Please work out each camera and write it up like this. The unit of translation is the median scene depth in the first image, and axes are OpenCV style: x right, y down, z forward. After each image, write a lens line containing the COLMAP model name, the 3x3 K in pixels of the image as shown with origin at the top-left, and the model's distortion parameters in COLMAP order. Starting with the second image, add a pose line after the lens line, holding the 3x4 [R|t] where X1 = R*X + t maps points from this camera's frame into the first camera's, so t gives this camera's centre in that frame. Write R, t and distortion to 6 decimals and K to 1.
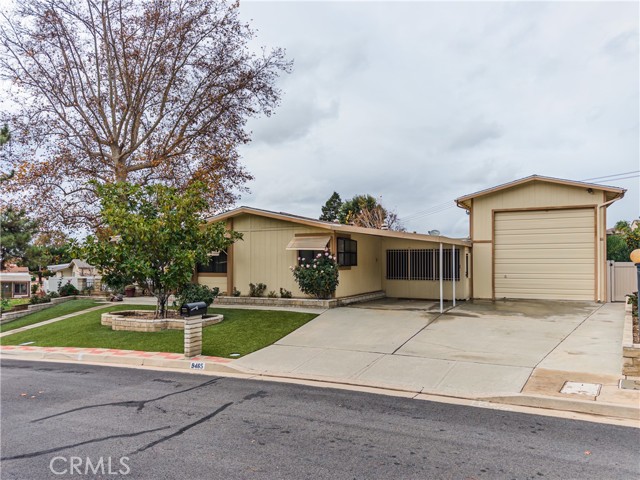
lens RADIAL K [[466.9, 0, 316.7], [0, 466.9, 245.8], [0, 0, 1]] dist [0.047465, -0.060442]
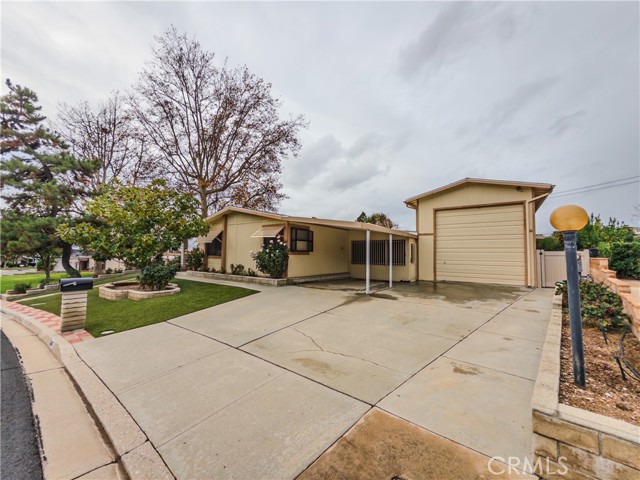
lens RADIAL K [[259.6, 0, 322.1], [0, 259.6, 234.1], [0, 0, 1]] dist [-0.002172, 0.001446]
pose [[0.986924, 0.001452, -0.161179, 0.215186], [-0.009051, 0.998881, -0.046423, 0.027514], [0.160931, 0.047275, 0.985833, 0.313316]]
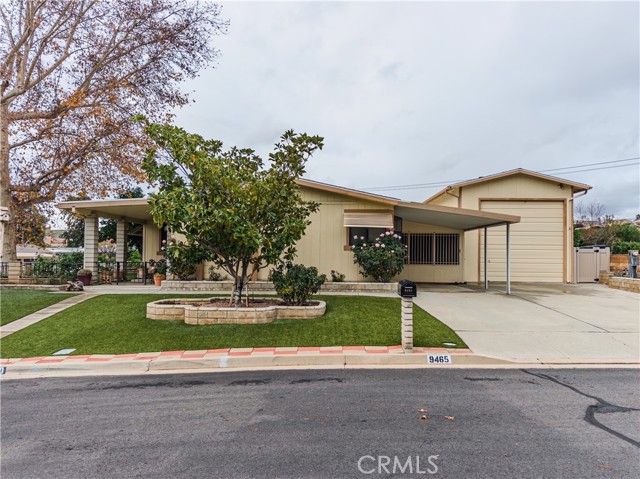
lens RADIAL K [[466.9, 0, 314.1], [0, 466.9, 237.8], [0, 0, 1]] dist [0.047465, -0.060442]
pose [[0.915960, 0.028048, 0.400288, -0.427000], [-0.026811, 0.999603, -0.008692, 0.035130], [-0.400373, -0.002770, 0.916348, 0.199495]]
